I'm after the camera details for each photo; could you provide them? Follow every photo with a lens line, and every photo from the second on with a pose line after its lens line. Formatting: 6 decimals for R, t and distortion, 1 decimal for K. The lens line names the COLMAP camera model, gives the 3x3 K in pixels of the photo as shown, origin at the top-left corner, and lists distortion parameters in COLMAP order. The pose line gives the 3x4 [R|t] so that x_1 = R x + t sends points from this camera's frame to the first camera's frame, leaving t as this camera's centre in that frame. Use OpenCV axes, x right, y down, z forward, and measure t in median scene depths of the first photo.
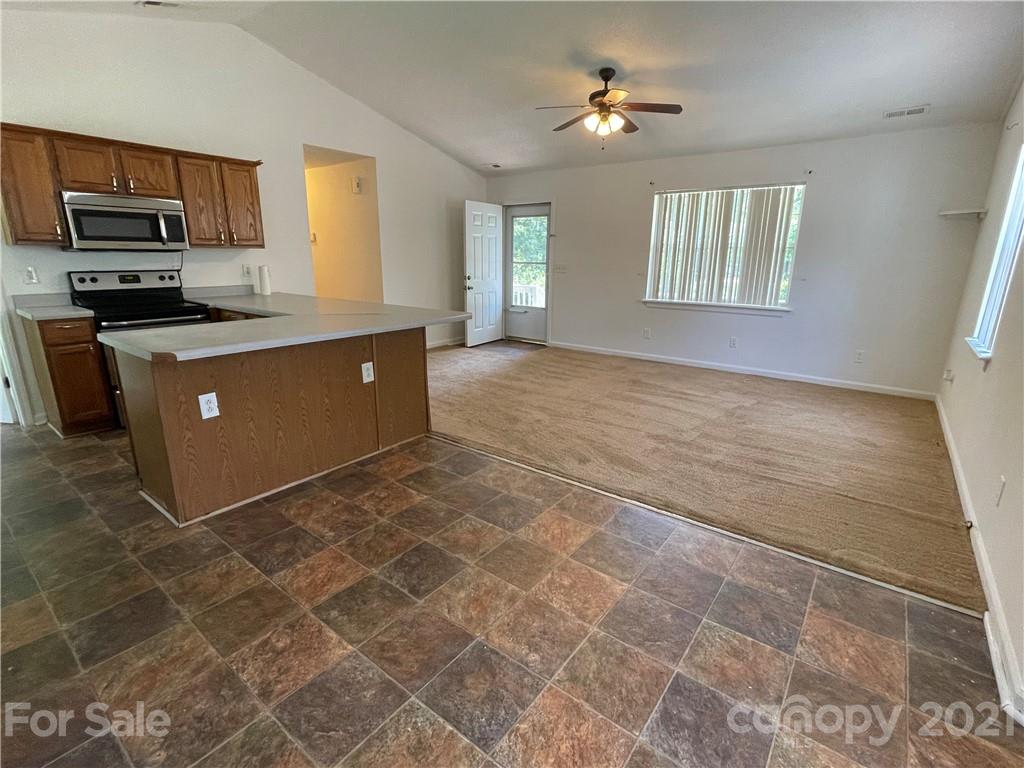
lens RADIAL K [[484.5, 0, 504.7], [0, 484.5, 380.2], [0, 0, 1]] dist [-0.008687, 0.001361]
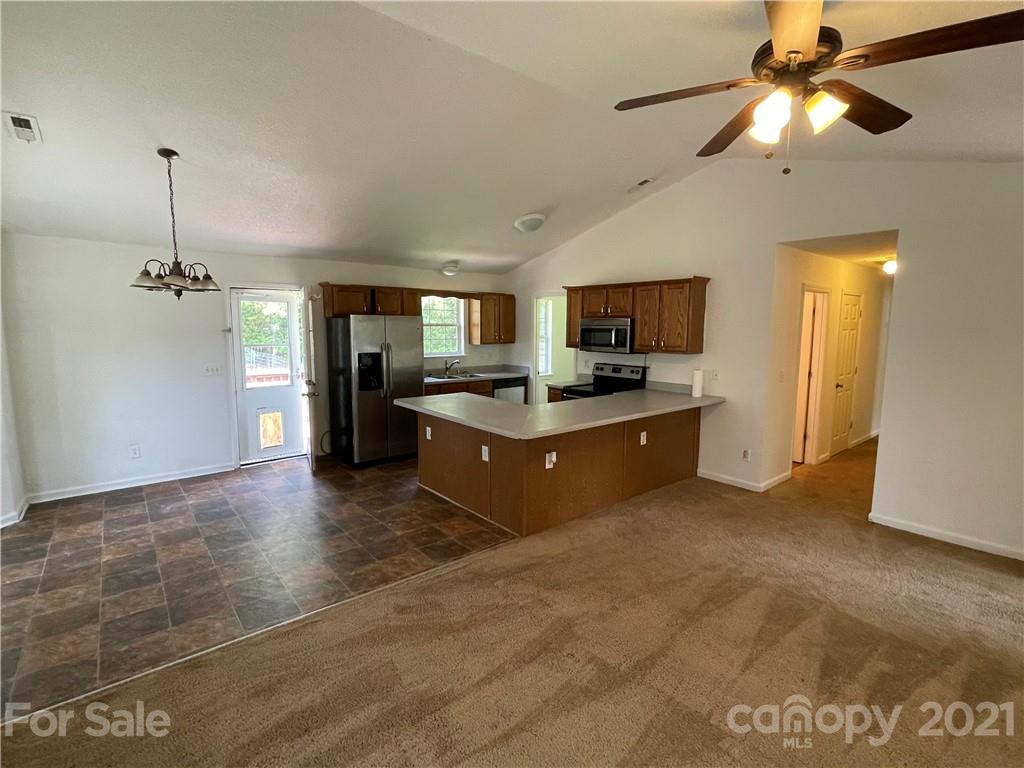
lens RADIAL K [[484.5, 0, 511.0], [0, 484.5, 380.3], [0, 0, 1]] dist [-0.008687, 0.001361]
pose [[-0.213085, 0.100768, -0.971823, 0.780200], [-0.252638, 0.955157, 0.154434, -0.348223], [0.943805, 0.278427, -0.178072, 1.025571]]
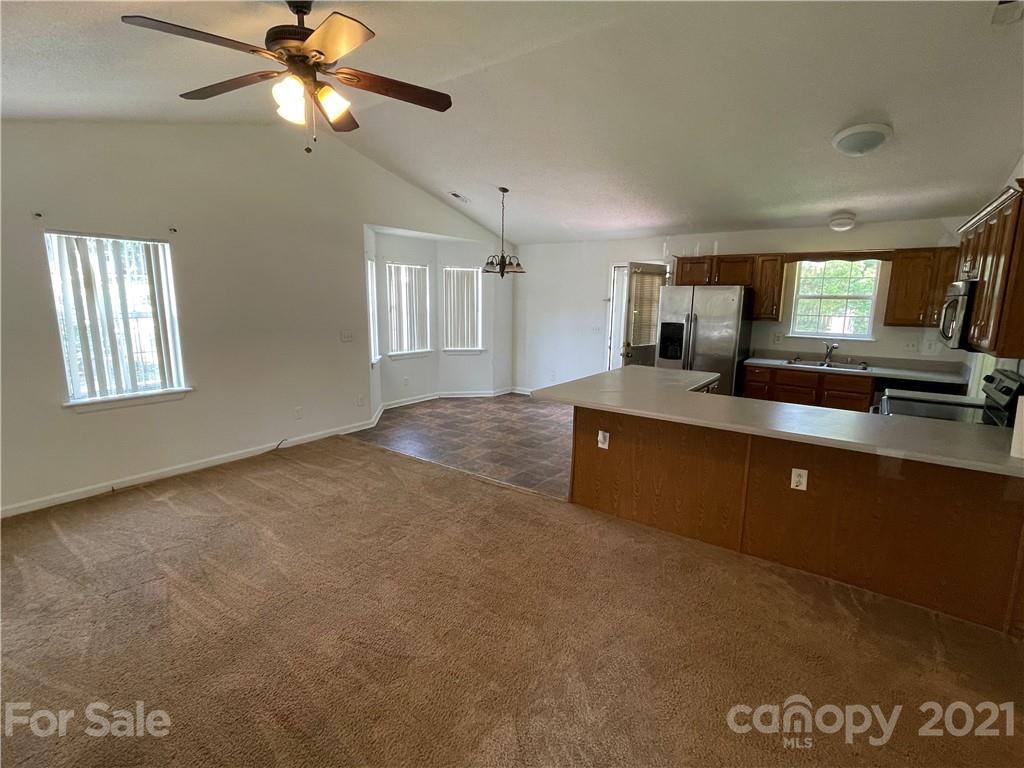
lens RADIAL K [[484.5, 0, 504.2], [0, 484.5, 382.2], [0, 0, 1]] dist [-0.008687, 0.001361]
pose [[-0.999644, -0.013009, -0.023282, 0.013481], [-0.021541, 0.908546, 0.417229, -0.544895], [0.015725, 0.417582, -0.908503, 1.777795]]
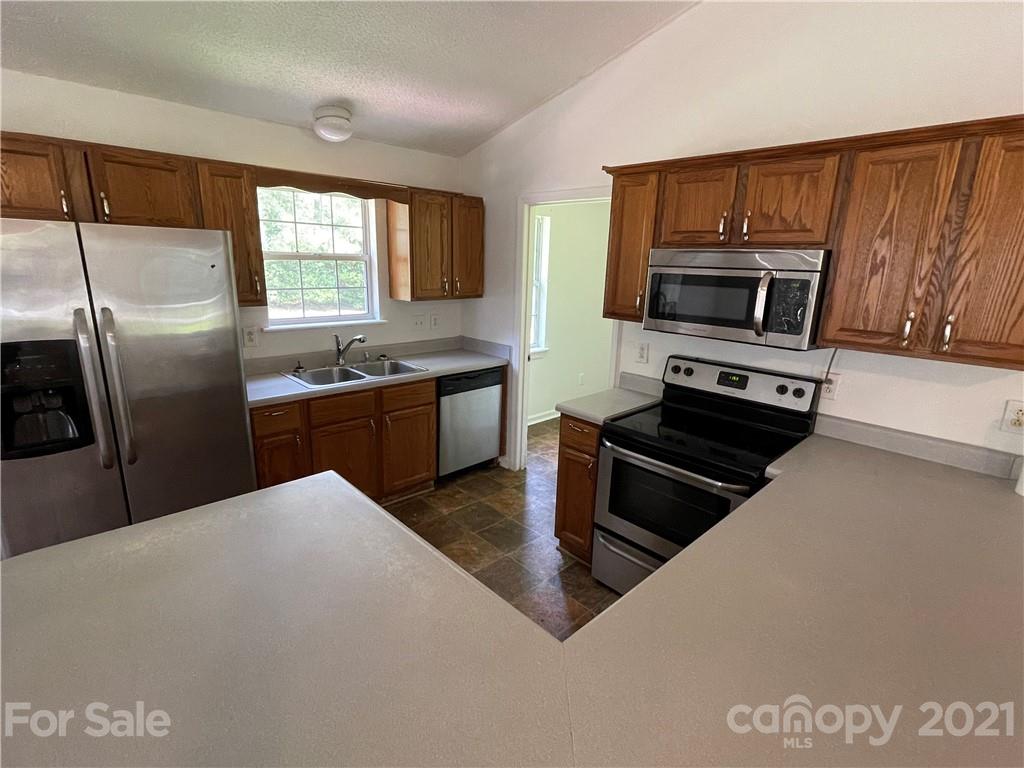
lens RADIAL K [[484.5, 0, 514.1], [0, 484.5, 381.0], [0, 0, 1]] dist [-0.008687, 0.001361]
pose [[-0.136887, 0.225606, -0.964554, -0.161682], [-0.276943, 0.926175, 0.255933, -0.306268], [0.951086, 0.302160, -0.064301, 0.824718]]
